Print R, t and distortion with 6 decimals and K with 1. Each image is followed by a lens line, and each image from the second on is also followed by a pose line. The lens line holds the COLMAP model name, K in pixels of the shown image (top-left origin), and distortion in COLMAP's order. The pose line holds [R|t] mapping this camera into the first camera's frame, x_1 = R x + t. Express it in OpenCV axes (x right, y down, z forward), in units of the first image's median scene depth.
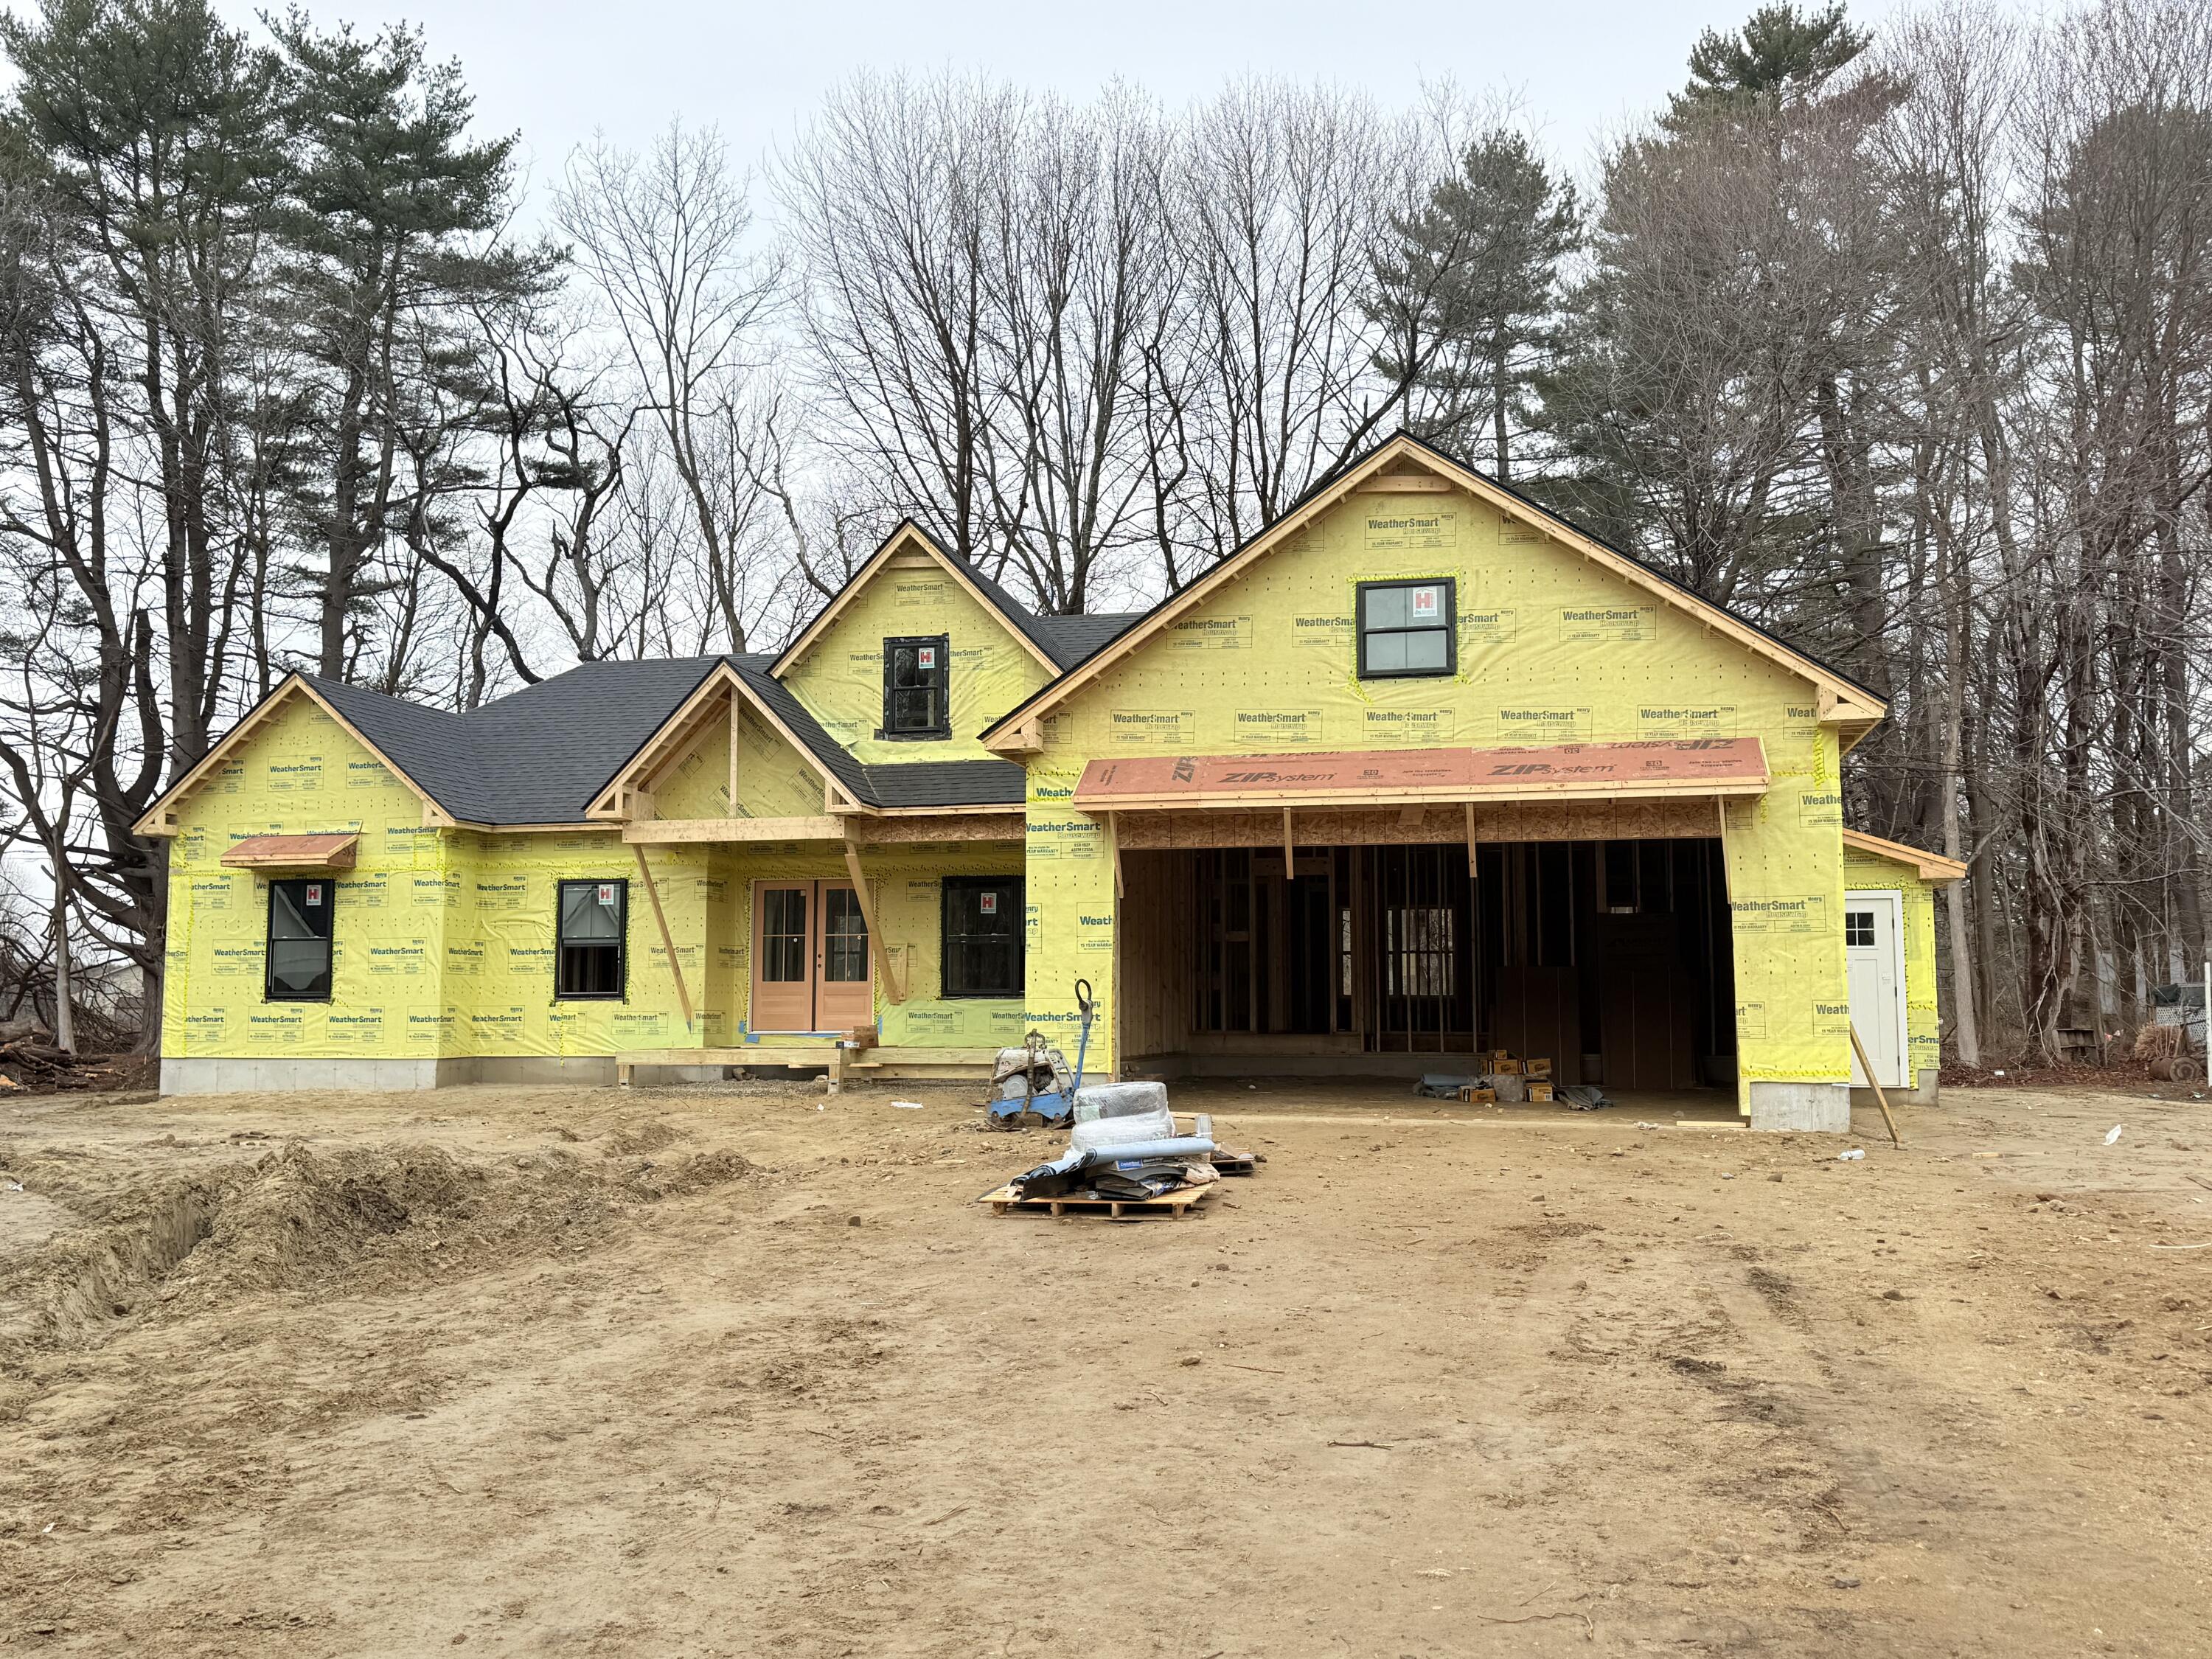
lens RADIAL K [[1934.2, 0, 1076.5], [0, 1934.2, 837.2], [0, 0, 1]] dist [0.042263, -0.029214]
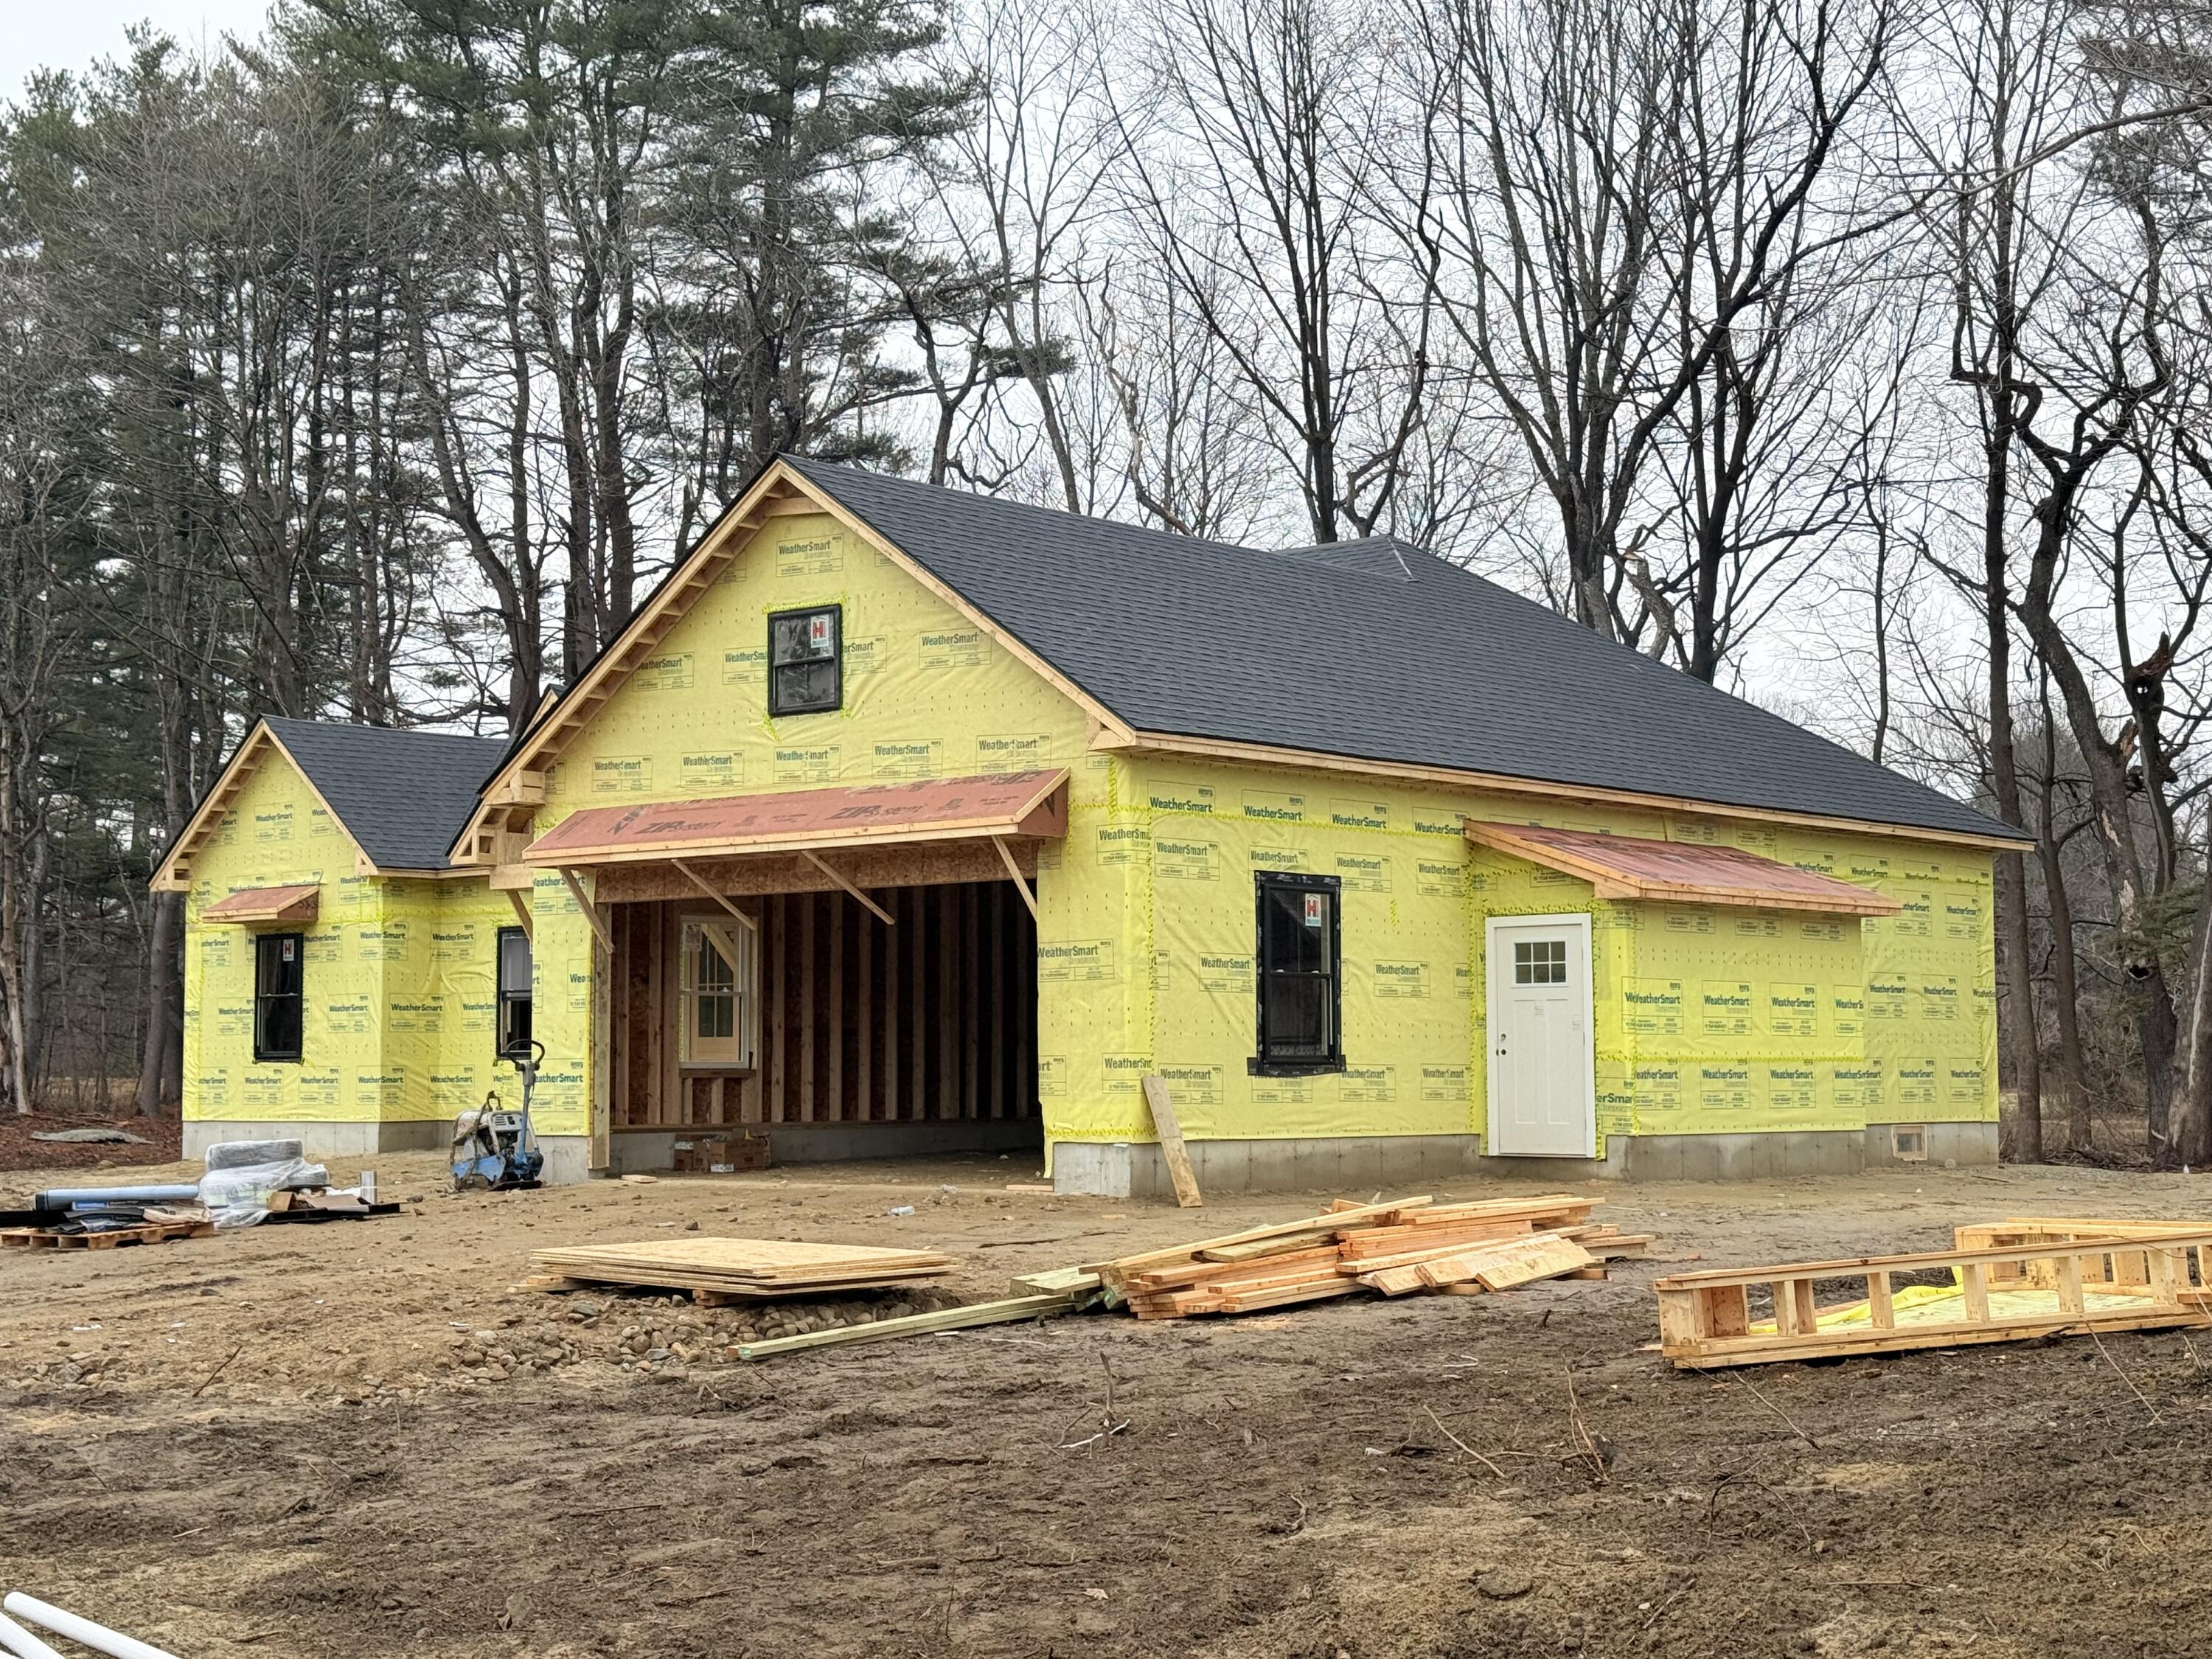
lens RADIAL K [[3140.3, 0, 1069.1], [0, 3140.3, 865.6], [0, 0, 1]] dist [0.097102, 0.000000]
pose [[0.891421, -0.034410, -0.451867, 0.659582], [0.046596, 0.998788, 0.015863, -0.018513], [0.450773, -0.035195, 0.891944, -0.206464]]
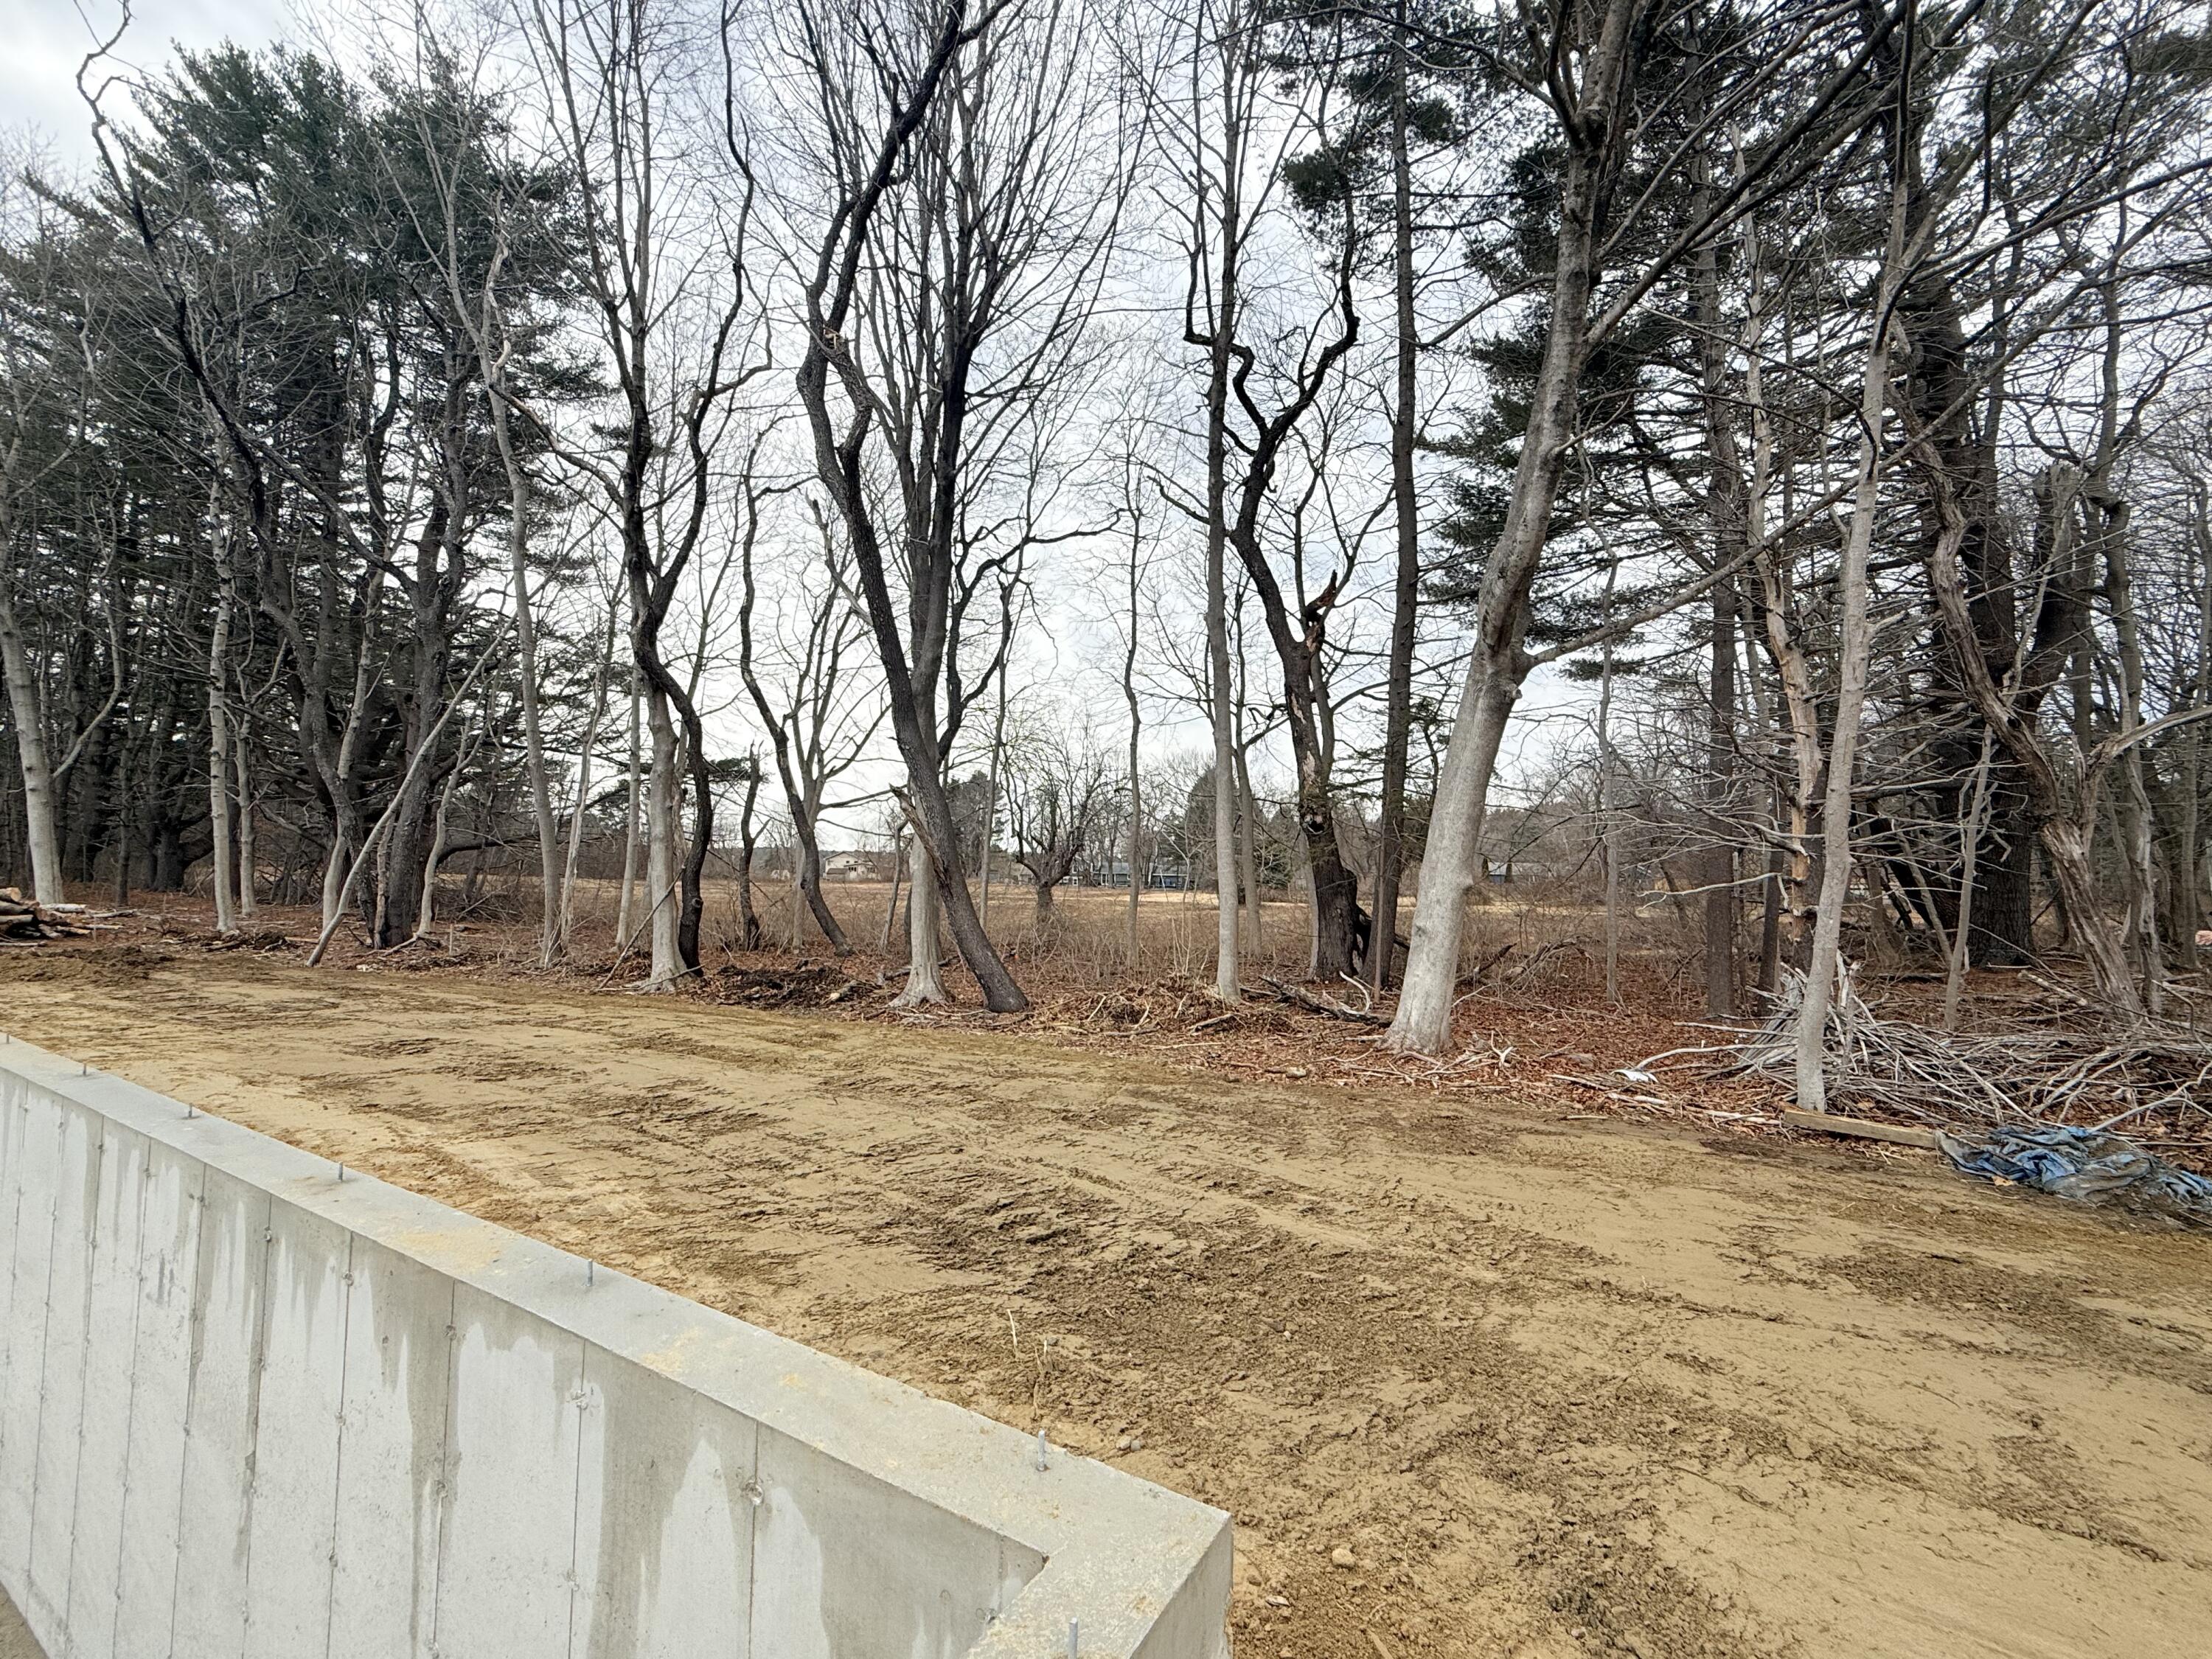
lens RADIAL K [[946.6, 0, 1117.2], [0, 946.6, 816.3], [0, 0, 1]] dist [0.002685, -0.000948]
pose [[0.963141, -0.001789, -0.268991, 0.407879], [0.007005, 0.999806, 0.018432, 0.086419], [0.268905, -0.019637, 0.962966, 1.115546]]
